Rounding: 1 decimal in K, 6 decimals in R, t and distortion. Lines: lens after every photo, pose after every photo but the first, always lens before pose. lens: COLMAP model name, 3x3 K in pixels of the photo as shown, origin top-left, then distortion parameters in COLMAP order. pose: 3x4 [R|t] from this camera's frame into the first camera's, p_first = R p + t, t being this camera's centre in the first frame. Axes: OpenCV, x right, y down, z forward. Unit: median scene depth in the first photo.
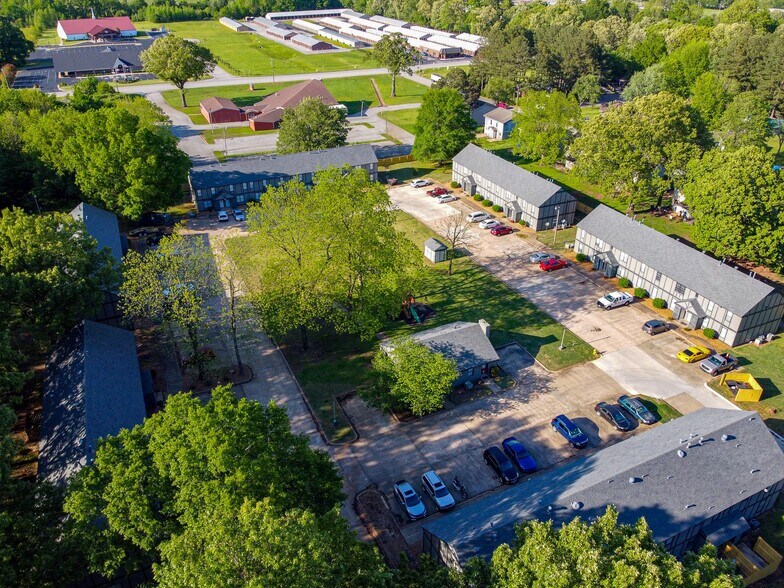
lens RADIAL K [[599.9, 0, 392.0], [0, 599.9, 294.0], [0, 0, 1]] dist [-0.002639, -0.003762]
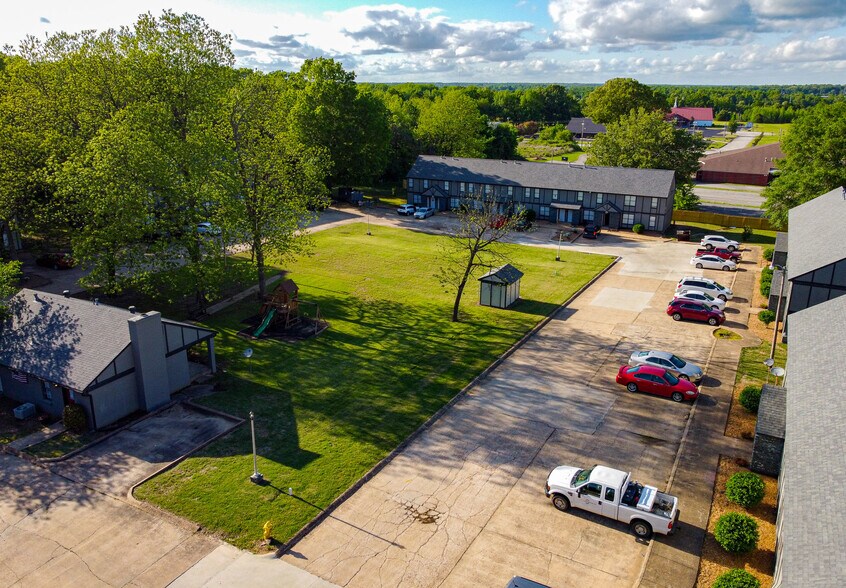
lens RADIAL K [[635.8, 0, 423.0], [0, 635.8, 294.0], [0, 0, 1]] dist [-0.025363, 0.000409]
pose [[0.594466, 0.255273, -0.762526, 0.365410], [-0.407434, 0.913157, -0.011935, -0.027148], [0.693259, 0.317774, 0.646847, 0.487096]]
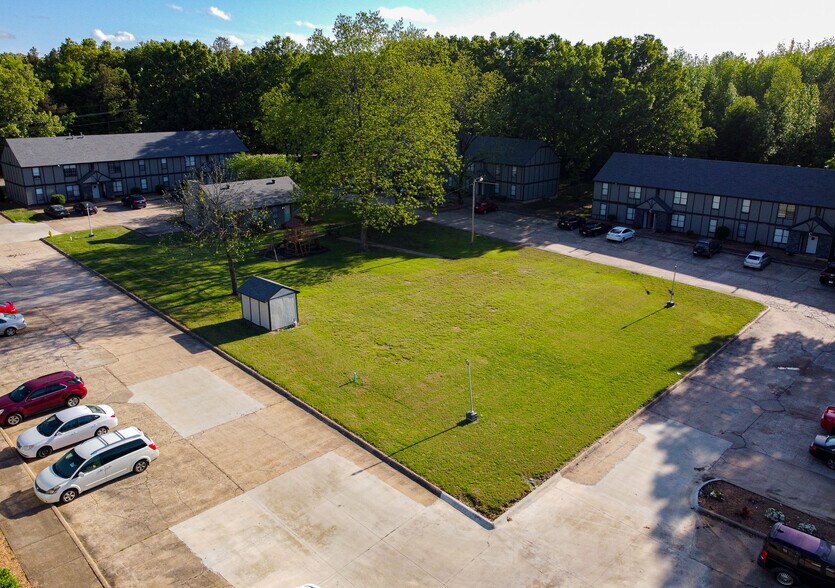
lens RADIAL K [[638.9, 0, 417.5], [0, 638.9, 294.0], [0, 0, 1]] dist [0.006883, -0.051737]
pose [[-0.938557, 0.096936, -0.331230, 0.098861], [-0.181053, 0.678781, 0.711672, -0.331622], [0.293819, 0.727915, -0.619524, 1.051356]]
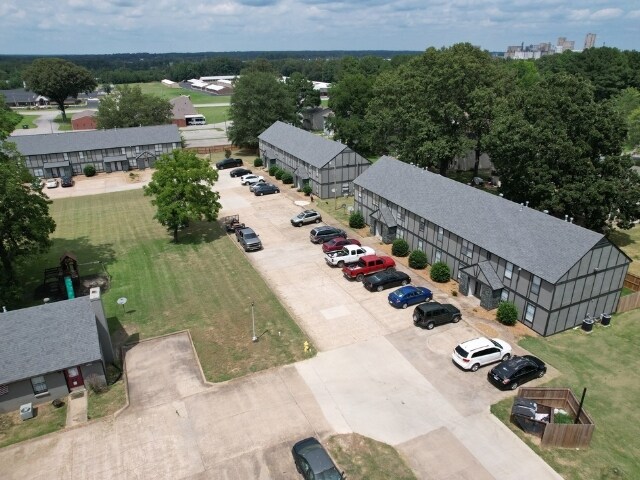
lens RADIAL K [[462.3, 0, 320.0], [0, 462.3, 240.0], [0, 0, 1]] dist [-0.054159, 0.000569]
pose [[0.999977, -0.000544, -0.006815, 0.214194], [-0.000370, 0.991060, -0.133419, 0.032887], [0.006827, 0.133418, 0.991036, 0.330403]]
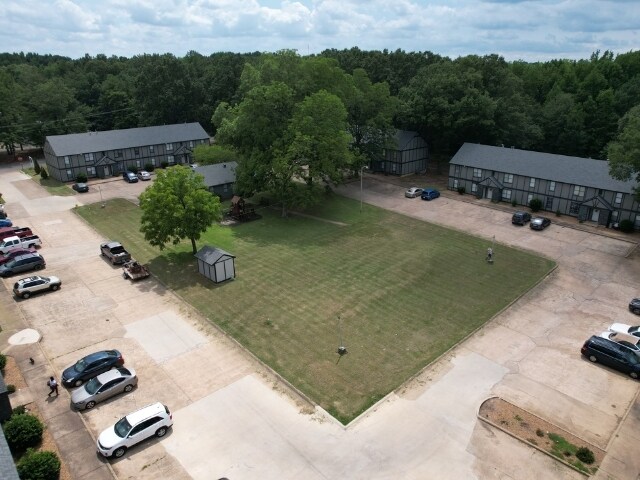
lens RADIAL K [[462.3, 0, 320.0], [0, 462.3, 240.0], [0, 0, 1]] dist [-0.054159, 0.000569]
pose [[-0.950555, 0.099103, -0.294319, 0.087902], [-0.162376, 0.649252, 0.743038, -0.375148], [0.264724, 0.754089, -0.601058, 1.050983]]
